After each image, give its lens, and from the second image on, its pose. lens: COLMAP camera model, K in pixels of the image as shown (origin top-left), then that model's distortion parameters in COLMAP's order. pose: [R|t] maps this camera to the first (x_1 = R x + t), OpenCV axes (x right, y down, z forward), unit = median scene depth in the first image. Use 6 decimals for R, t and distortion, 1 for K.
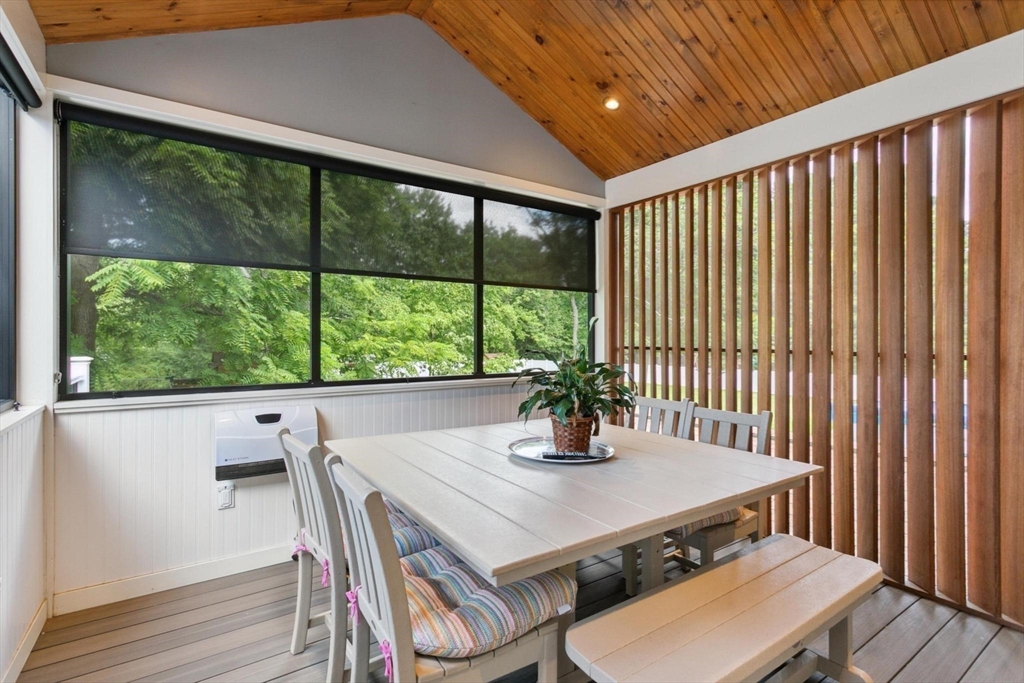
lens RADIAL K [[488.4, 0, 508.9], [0, 488.4, 338.2], [0, 0, 1]] dist [0.007903, 0.002608]
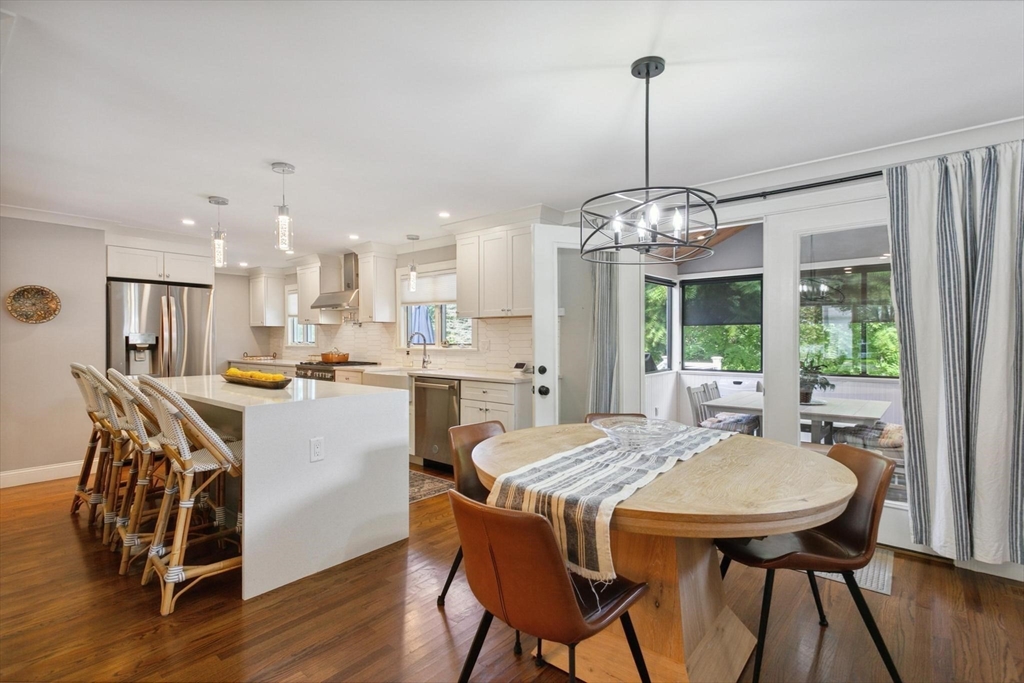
lens RADIAL K [[488.4, 0, 504.3], [0, 488.4, 338.9], [0, 0, 1]] dist [0.007903, 0.002608]
pose [[0.263579, 0.005816, -0.964620, 0.792250], [-0.001019, 0.999983, 0.005751, -0.039422], [0.964637, -0.000533, 0.263580, -0.415674]]
